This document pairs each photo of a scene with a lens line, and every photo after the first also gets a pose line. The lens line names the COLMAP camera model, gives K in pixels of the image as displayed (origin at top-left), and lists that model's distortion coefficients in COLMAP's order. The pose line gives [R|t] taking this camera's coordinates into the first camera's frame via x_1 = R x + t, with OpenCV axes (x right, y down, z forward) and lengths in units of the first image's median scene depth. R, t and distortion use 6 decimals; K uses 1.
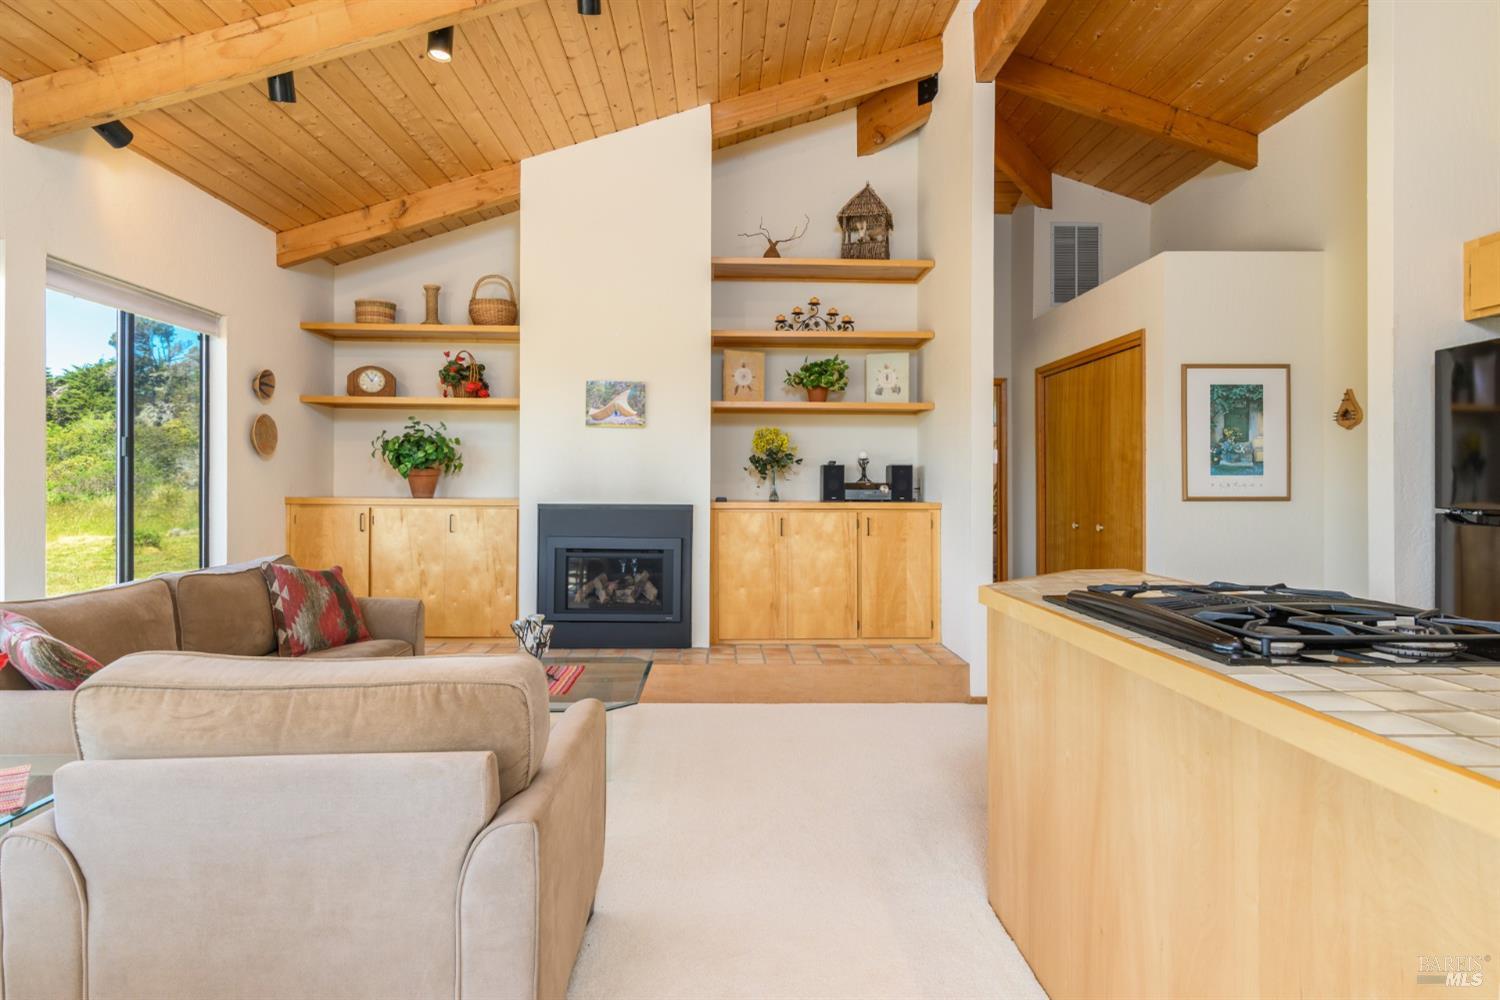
lens RADIAL K [[844.1, 0, 755.6], [0, 844.1, 480.6], [0, 0, 1]] dist [0.007085, -0.001564]
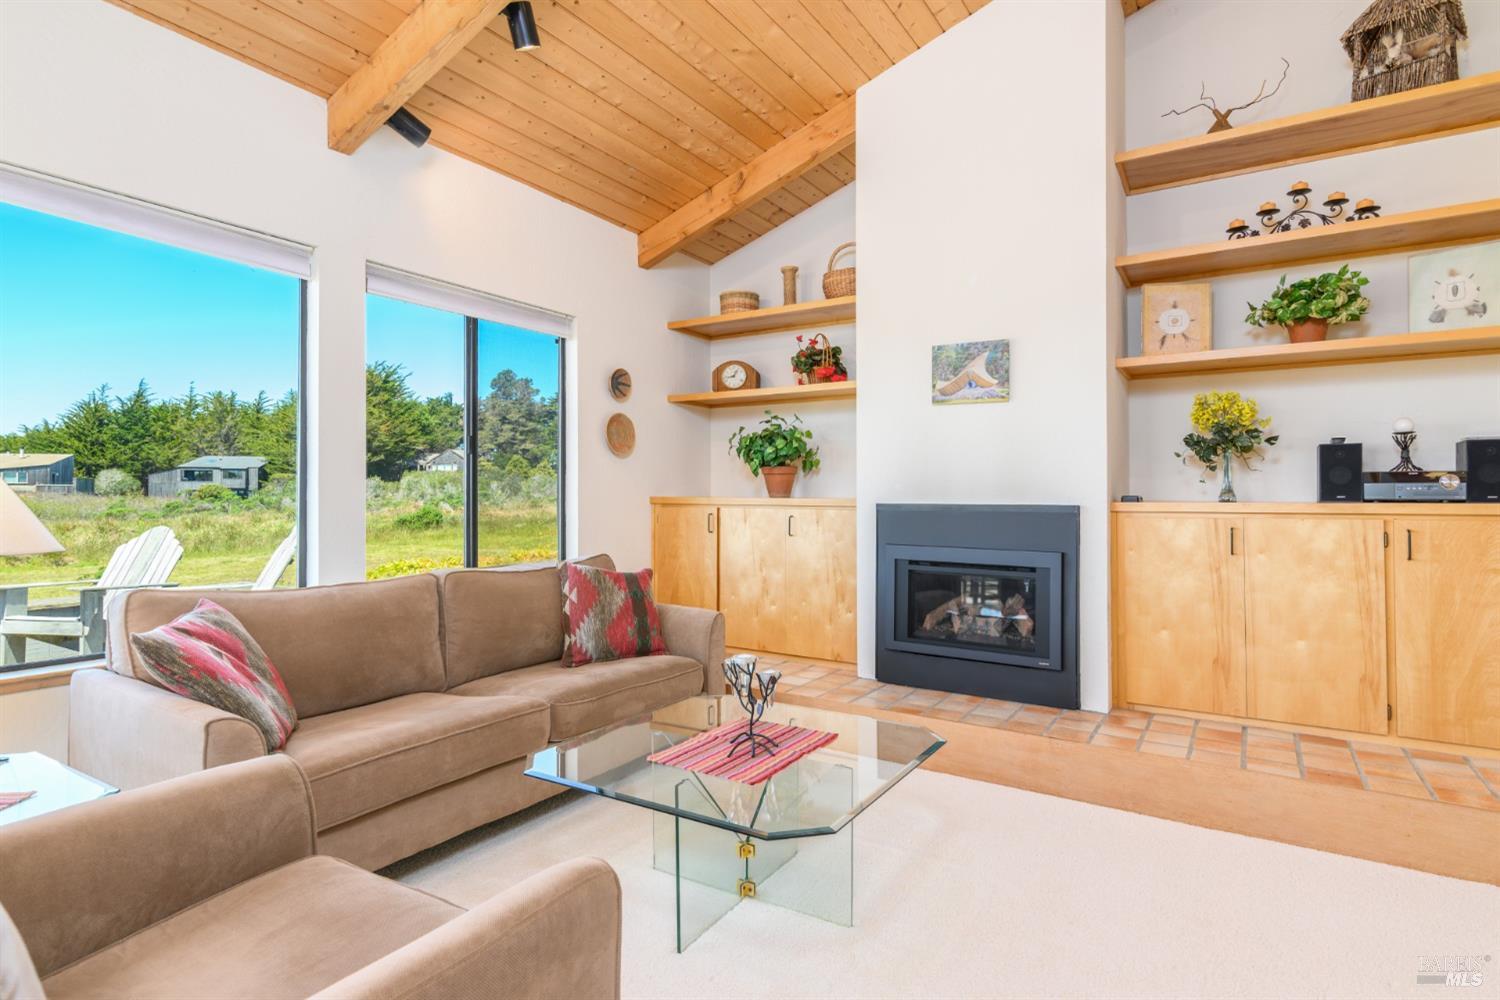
lens RADIAL K [[770.9, 0, 762.1], [0, 770.9, 489.1], [0, 0, 1]] dist [0.012200, -0.003650]
pose [[0.821708, -0.009804, -0.569824, 0.077298], [0.006170, 0.999946, -0.008307, 0.019406], [0.569875, 0.003310, 0.821725, 0.332102]]
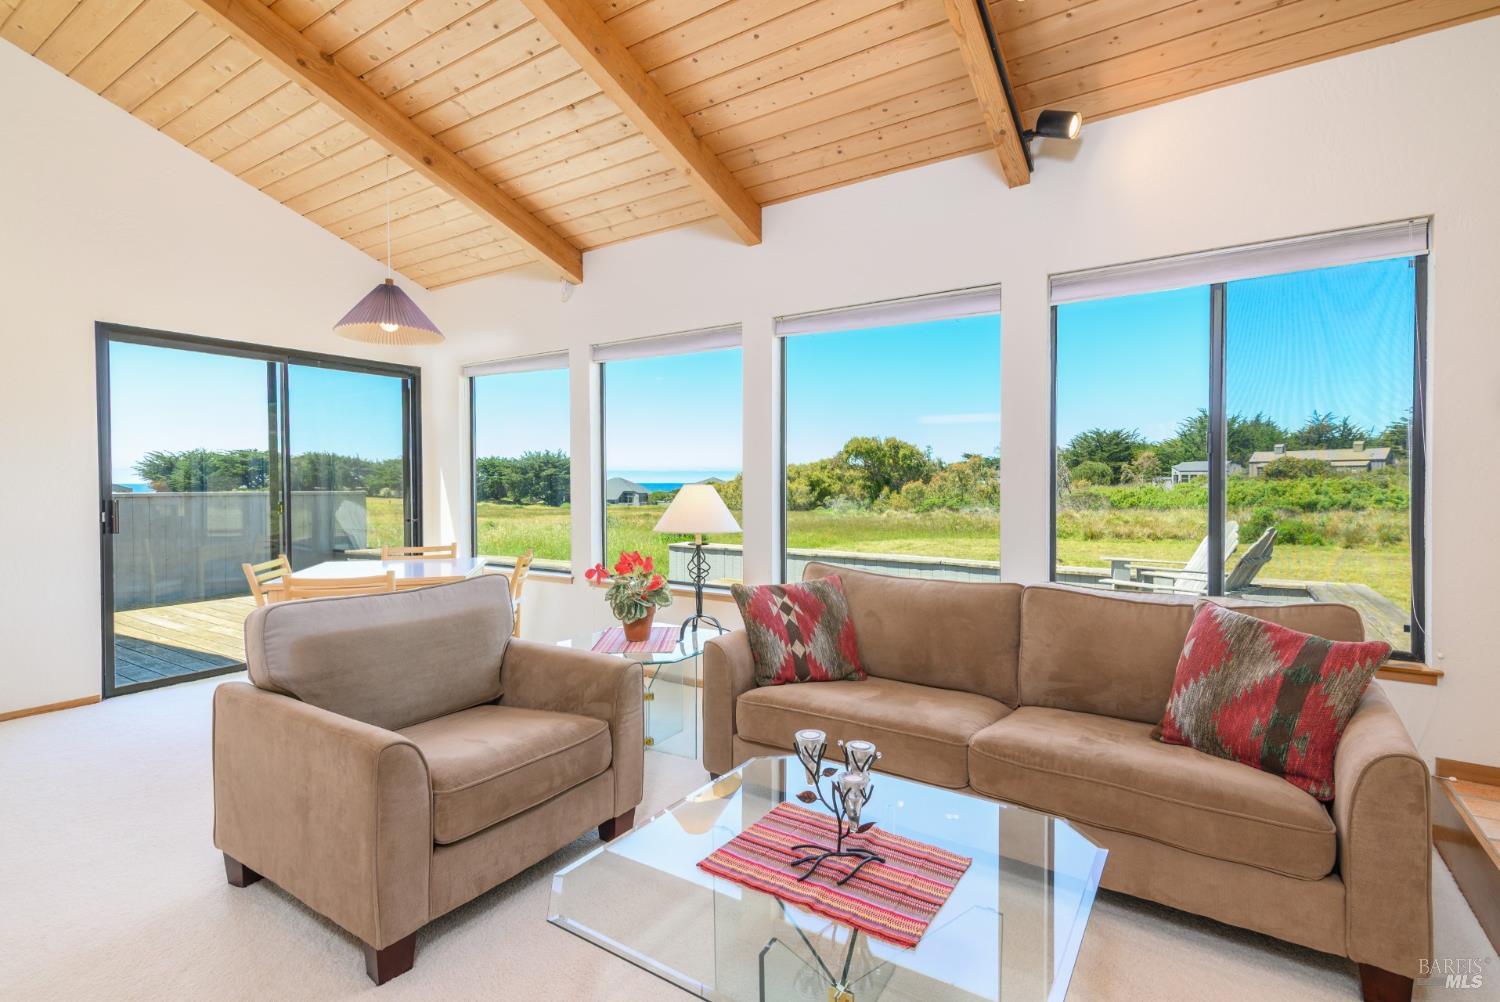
lens RADIAL K [[712.2, 0, 774.4], [0, 712.2, 485.0], [0, 0, 1]] dist [0.015932, 0.001097]
pose [[-0.588909, -0.001646, -0.808198, 0.078587], [0.003340, 0.999984, -0.004470, 0.004275], [0.808192, -0.005332, -0.588895, 0.843690]]
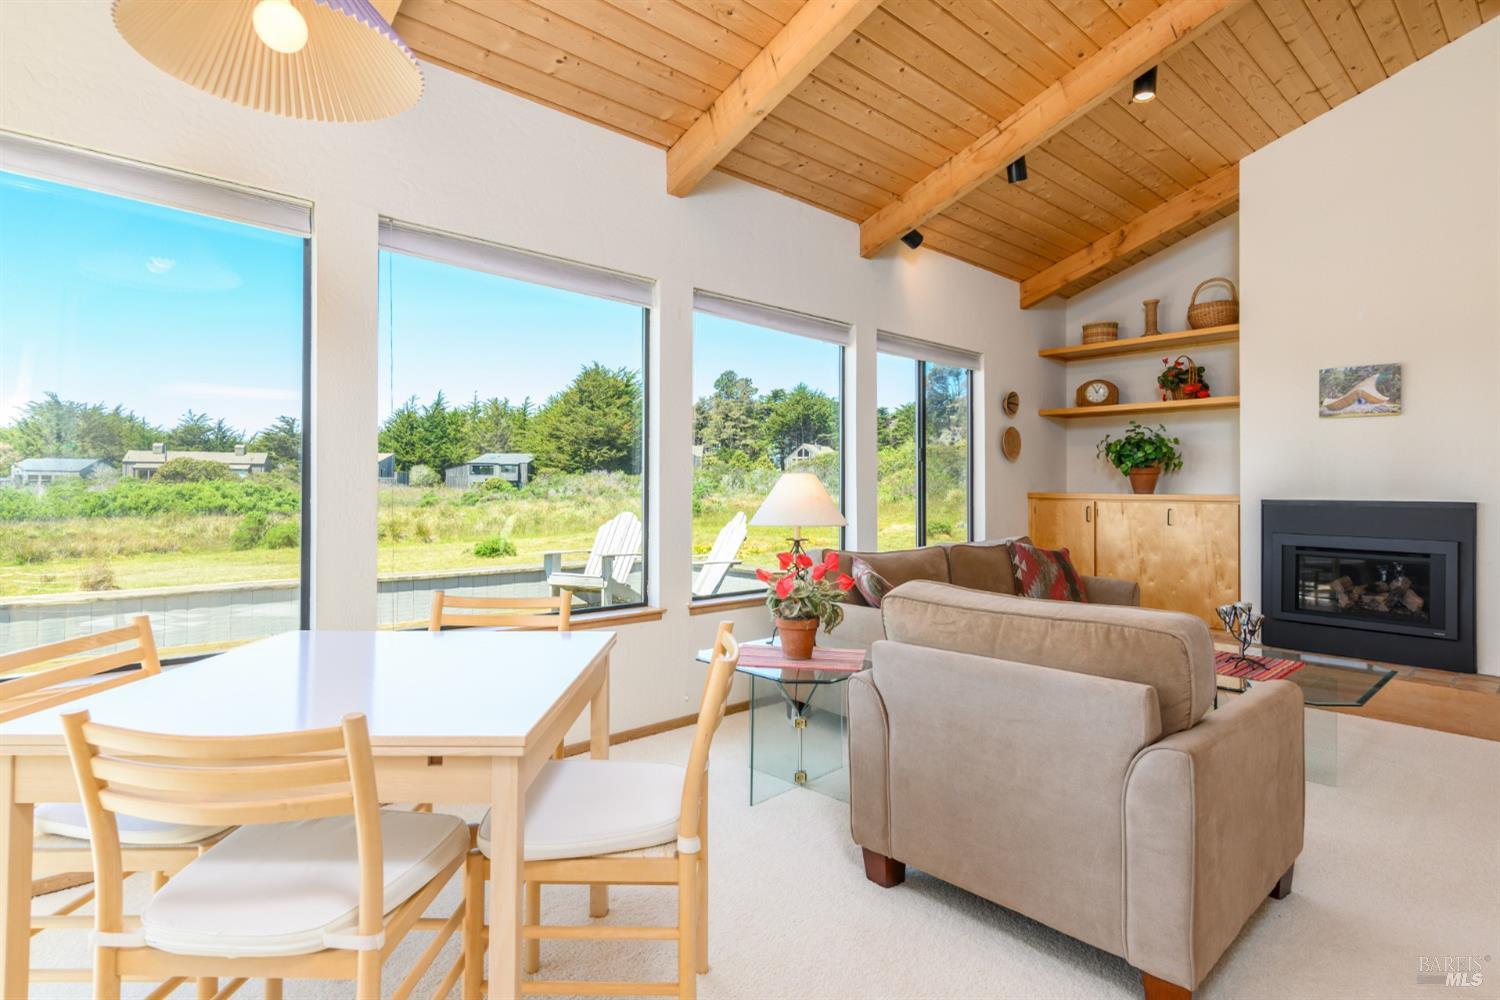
lens RADIAL K [[770.9, 0, 751.8], [0, 770.9, 481.3], [0, 0, 1]] dist [0.012200, -0.003650]
pose [[0.644477, -0.009594, -0.764563, 0.053380], [0.003563, 0.999948, -0.009545, 0.012967], [0.764615, 0.003428, 0.644478, -0.045587]]
